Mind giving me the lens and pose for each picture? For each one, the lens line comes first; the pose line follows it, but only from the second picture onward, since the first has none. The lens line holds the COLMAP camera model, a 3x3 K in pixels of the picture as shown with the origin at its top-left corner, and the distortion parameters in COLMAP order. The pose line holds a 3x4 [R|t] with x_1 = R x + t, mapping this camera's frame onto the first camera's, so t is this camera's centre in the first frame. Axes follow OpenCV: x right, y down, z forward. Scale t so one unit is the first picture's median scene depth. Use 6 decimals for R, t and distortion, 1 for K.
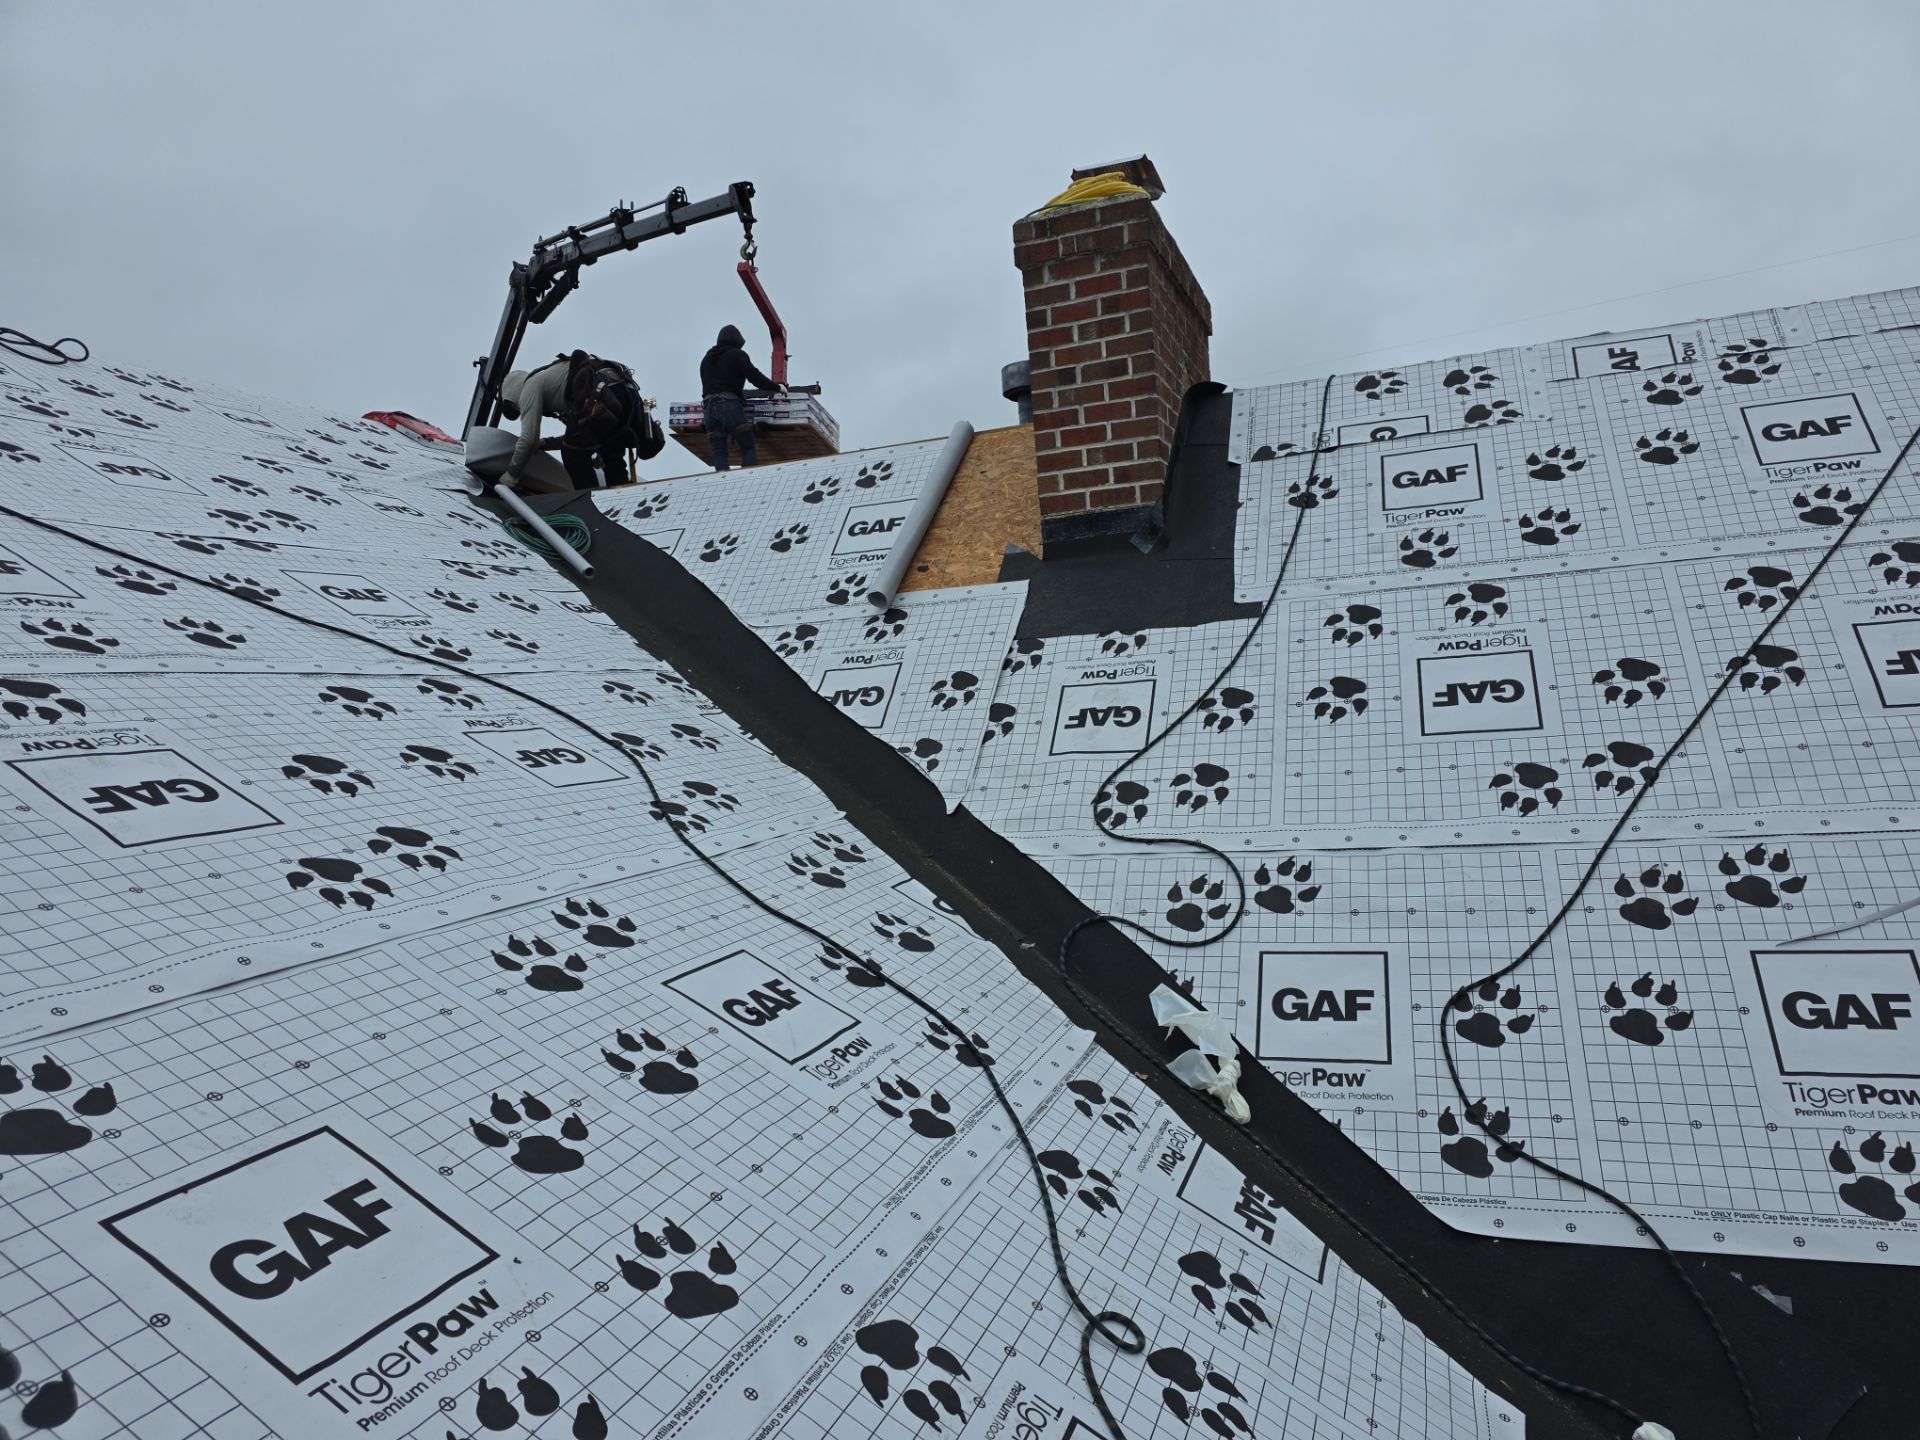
lens RADIAL K [[1283.9, 0, 945.2], [0, 1283.9, 733.0], [0, 0, 1]] dist [0.059578, -0.056218]
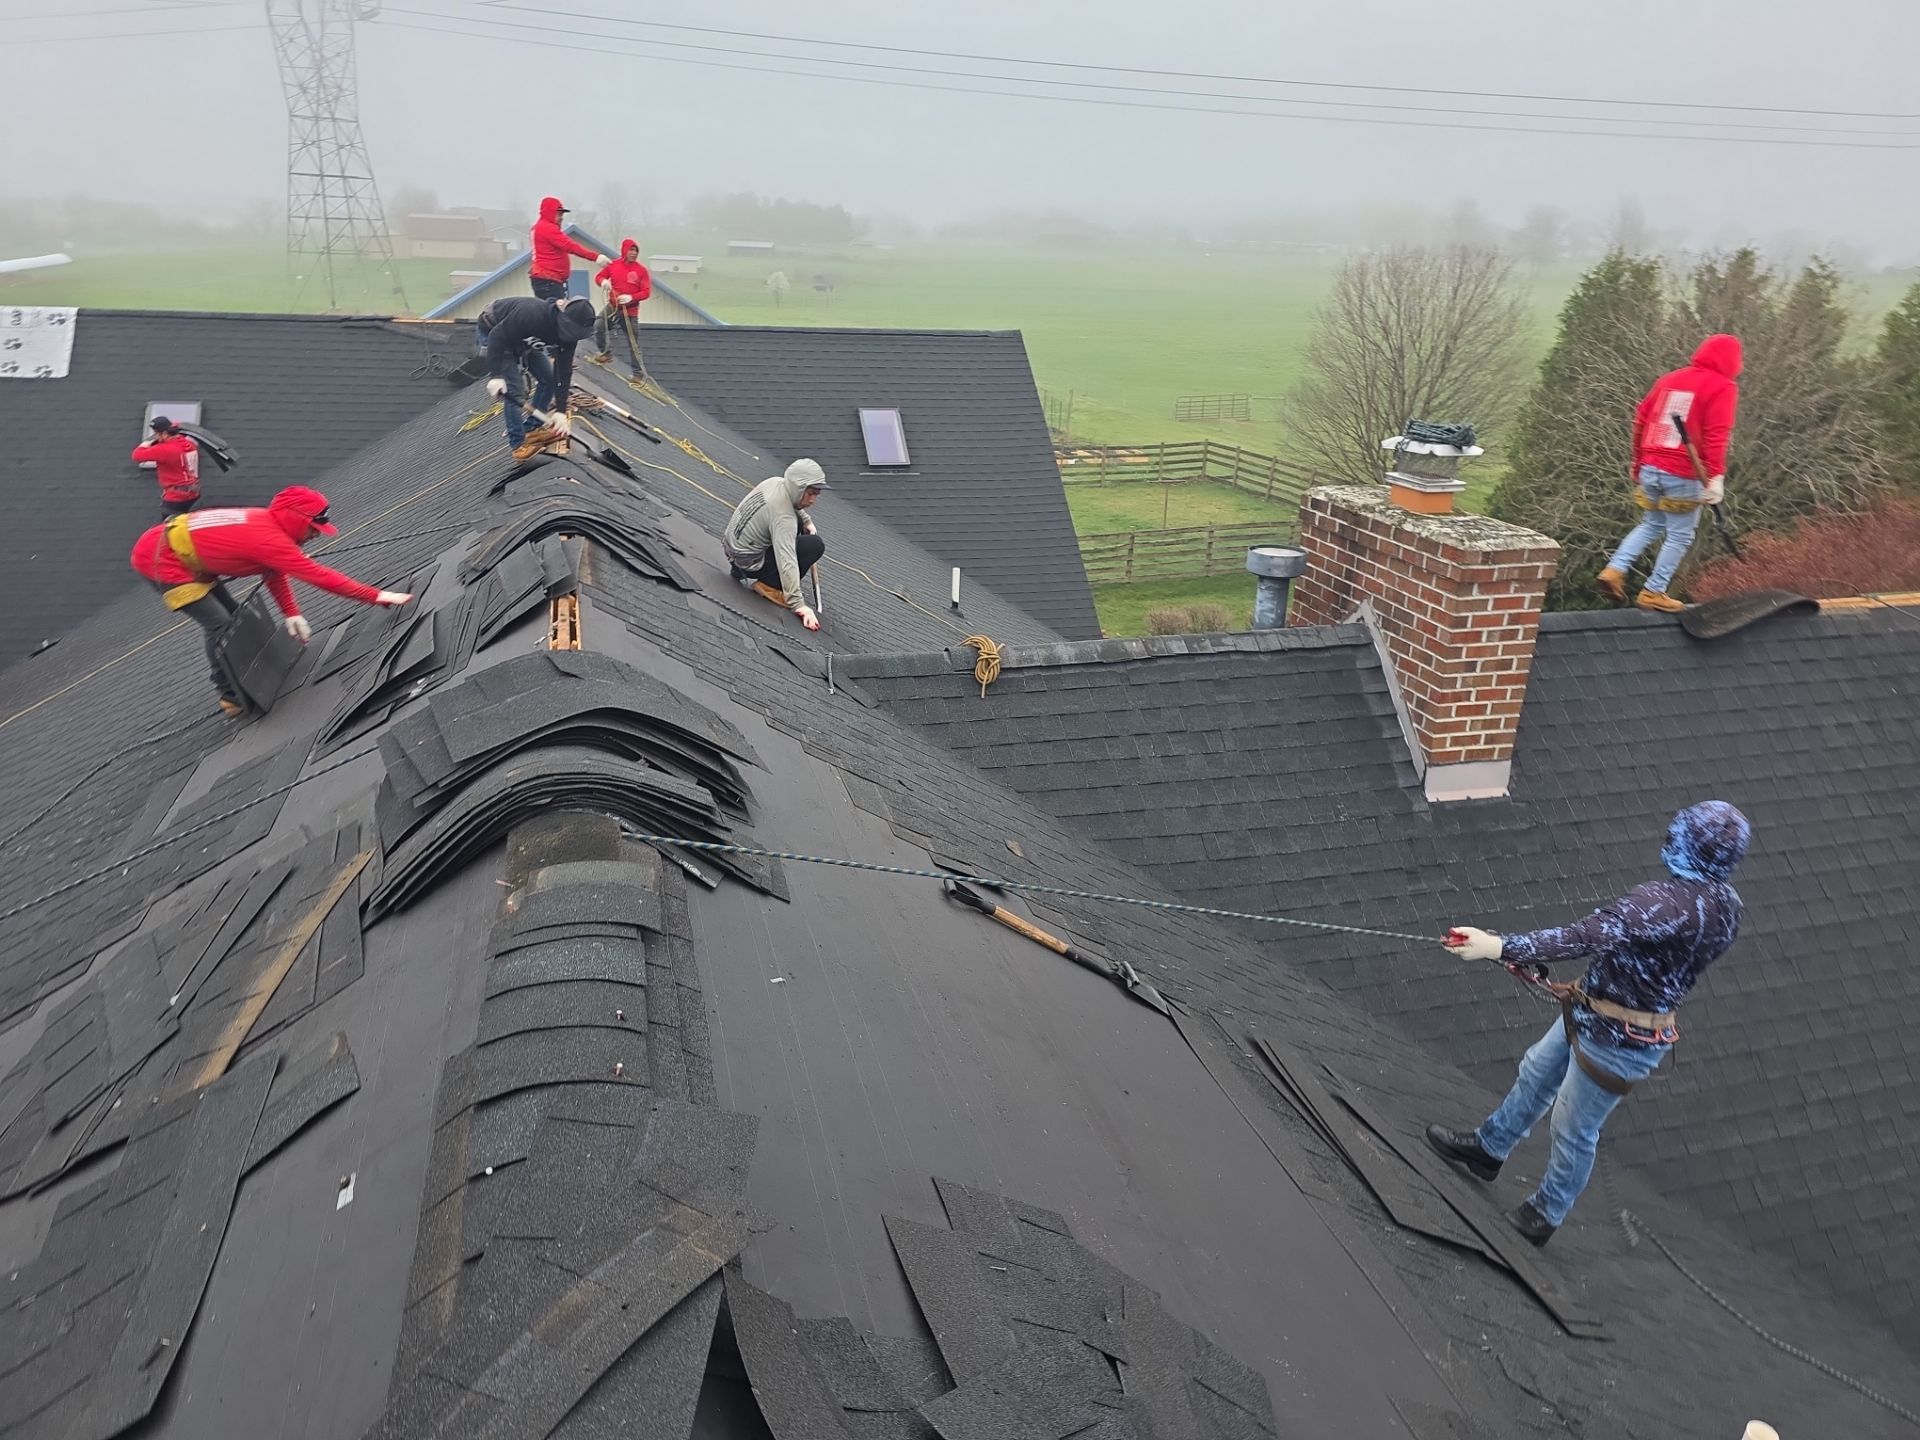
lens RADIAL K [[1294.1, 0, 940.6], [0, 1294.1, 724.0], [0, 0, 1]] dist [0.033808, -0.038380]
pose [[0.807100, -0.113042, 0.579492, -1.104535], [-0.076283, 0.953308, 0.292208, -0.567072], [-0.585466, -0.280046, 0.760791, 0.309758]]
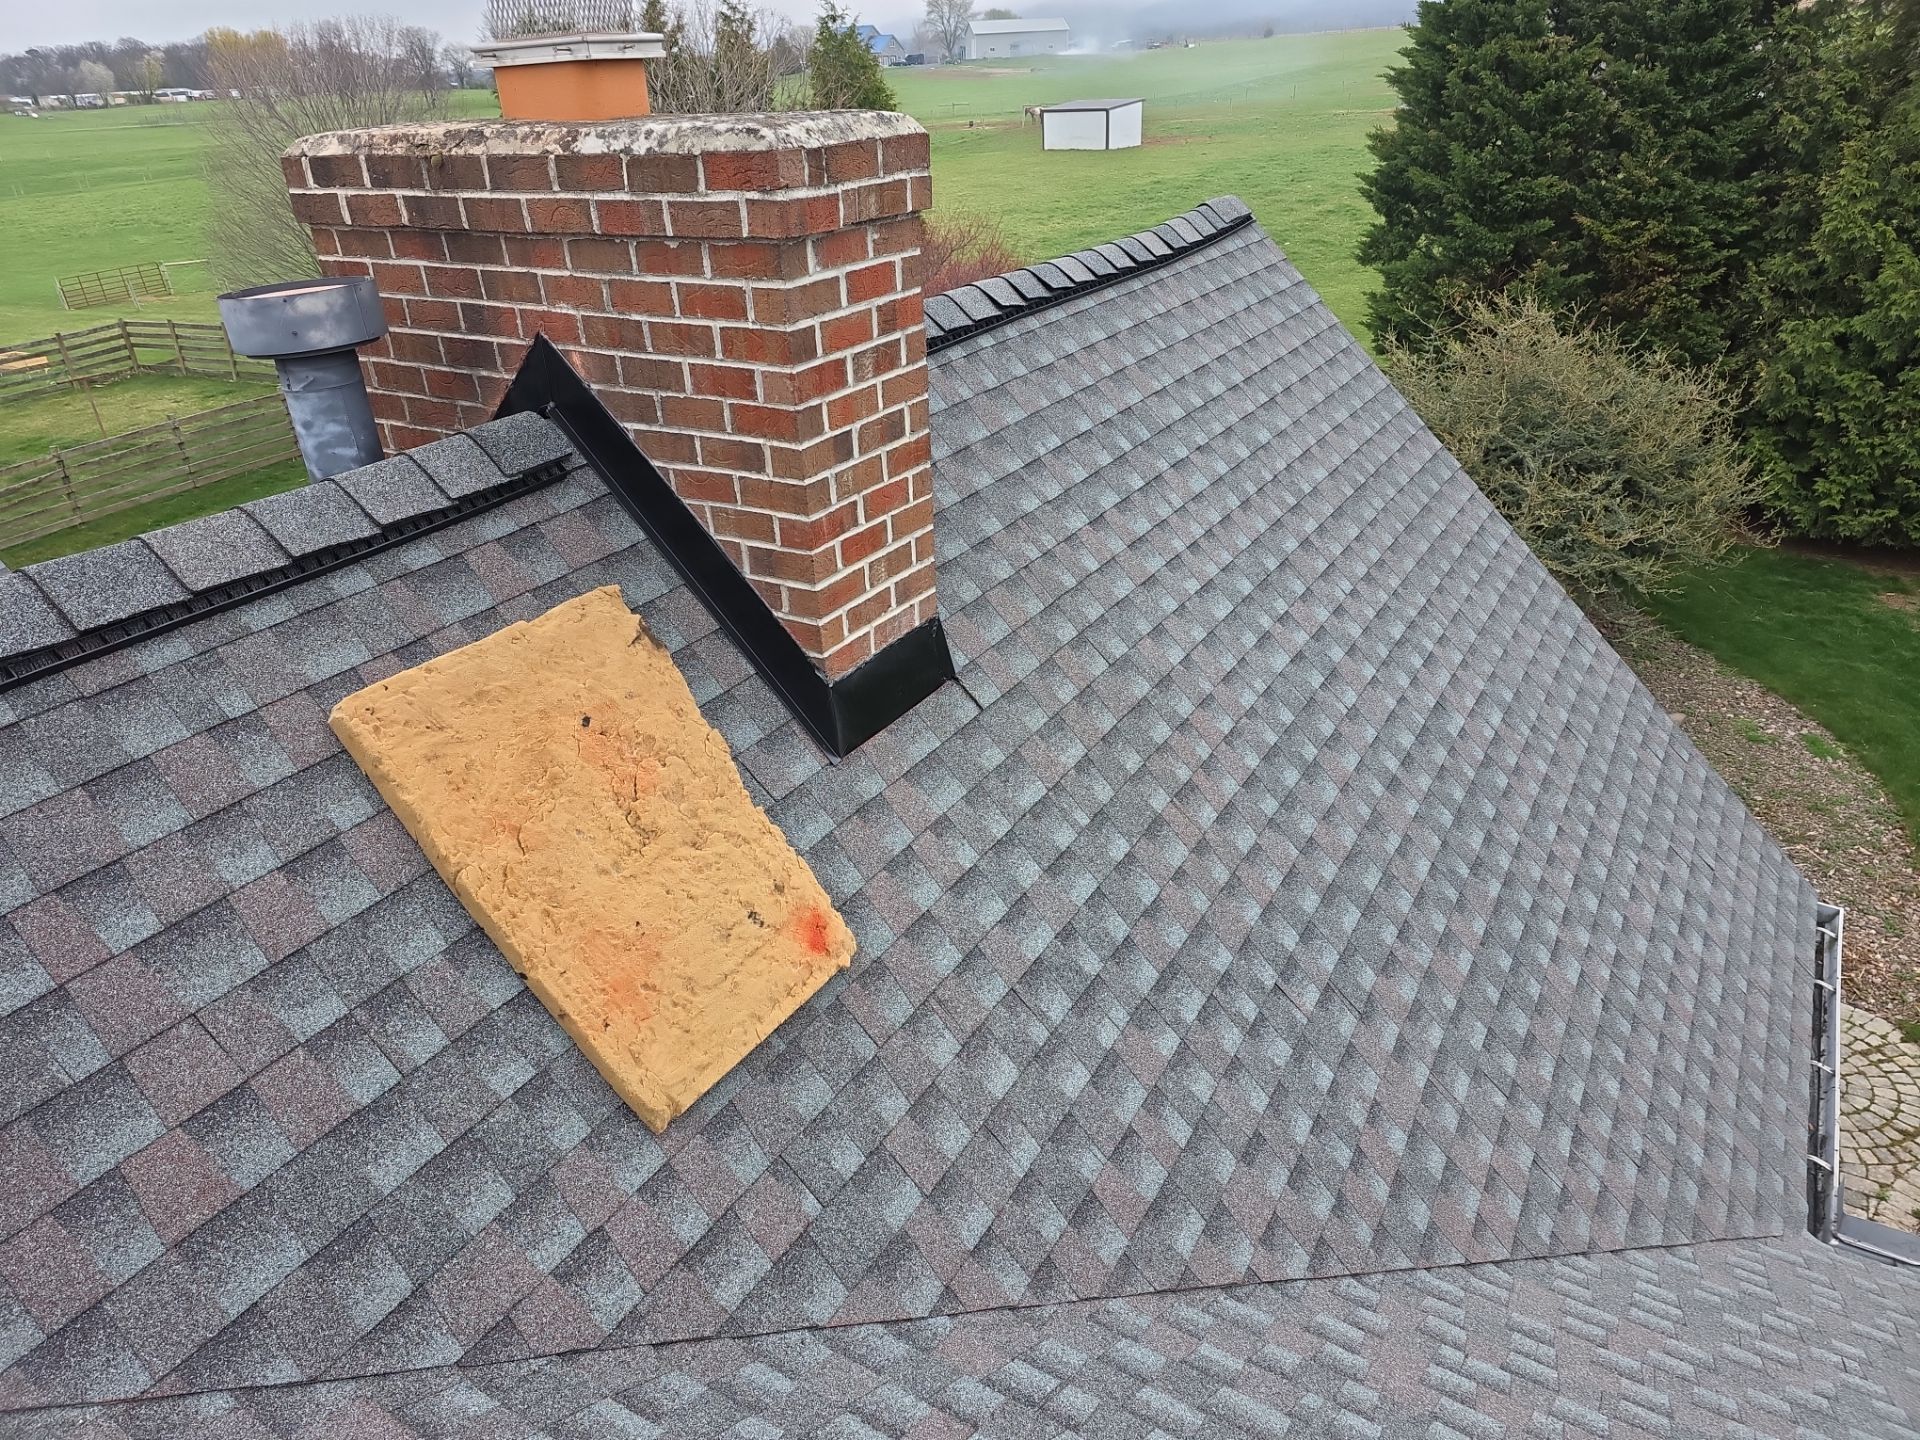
lens RADIAL K [[1283.9, 0, 945.2], [0, 1283.9, 733.0], [0, 0, 1]] dist [0.059578, -0.056218]
pose [[0.194835, -0.390044, 0.899947, -0.460738], [0.054848, 0.920428, 0.387045, -0.381639], [-0.979301, -0.026049, 0.200725, 0.848941]]
